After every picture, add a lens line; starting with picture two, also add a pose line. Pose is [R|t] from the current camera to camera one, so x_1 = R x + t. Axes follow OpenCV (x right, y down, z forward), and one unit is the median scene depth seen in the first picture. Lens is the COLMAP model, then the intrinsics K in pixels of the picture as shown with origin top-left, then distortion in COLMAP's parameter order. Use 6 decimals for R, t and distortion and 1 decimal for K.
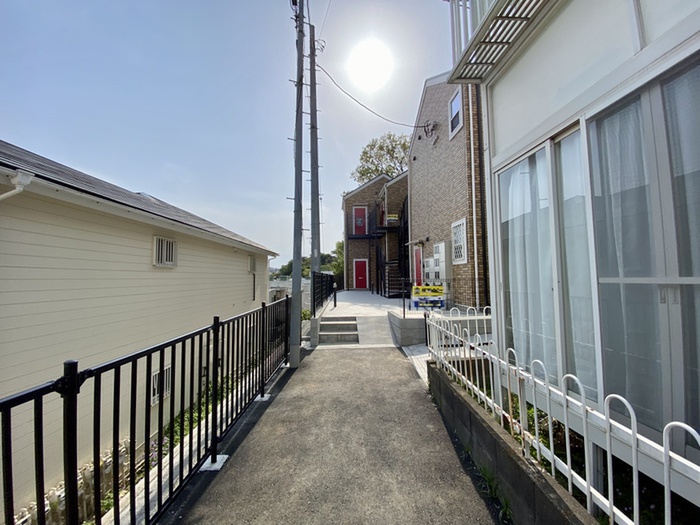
lens RADIAL K [[280.2, 0, 350.0], [0, 280.2, 262.5], [0, 0, 1]] dist [-0.000662, -0.007566]
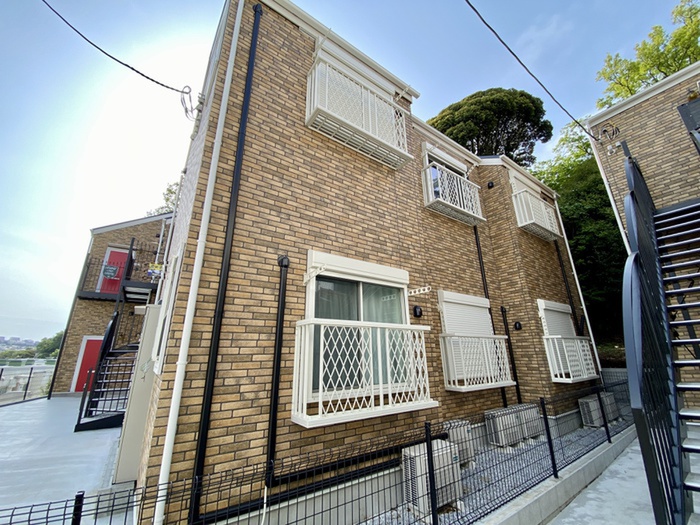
lens RADIAL K [[280.2, 0, 350.0], [0, 280.2, 262.5], [0, 0, 1]] dist [-0.000662, -0.007566]
pose [[0.848962, 0.174096, 0.498953, 0.186121], [-0.032117, 0.959428, -0.280119, -0.016175], [-0.527477, 0.221785, 0.820110, 0.254167]]
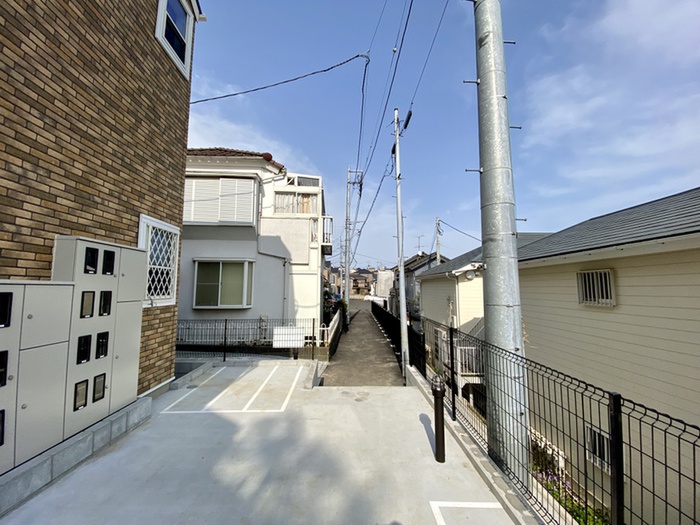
lens RADIAL K [[280.2, 0, 350.0], [0, 280.2, 262.5], [0, 0, 1]] dist [-0.000662, -0.007566]
pose [[-0.999903, 0.007432, 0.011750, 0.018240], [0.005768, 0.990729, -0.135733, -0.001261], [-0.012650, -0.135652, -0.990676, 0.703400]]
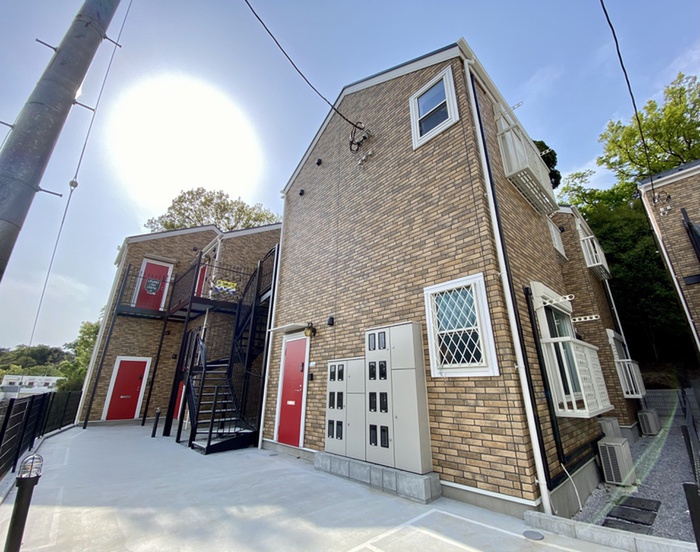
lens RADIAL K [[295.6, 0, 362.1], [0, 295.6, 278.0], [0, 0, 1]] dist [-0.010224, -0.000877]
pose [[0.752637, 0.236096, 0.614652, -0.016151], [-0.038944, 0.947830, -0.316388, 0.005017], [-0.657283, 0.214189, 0.722566, 0.343759]]
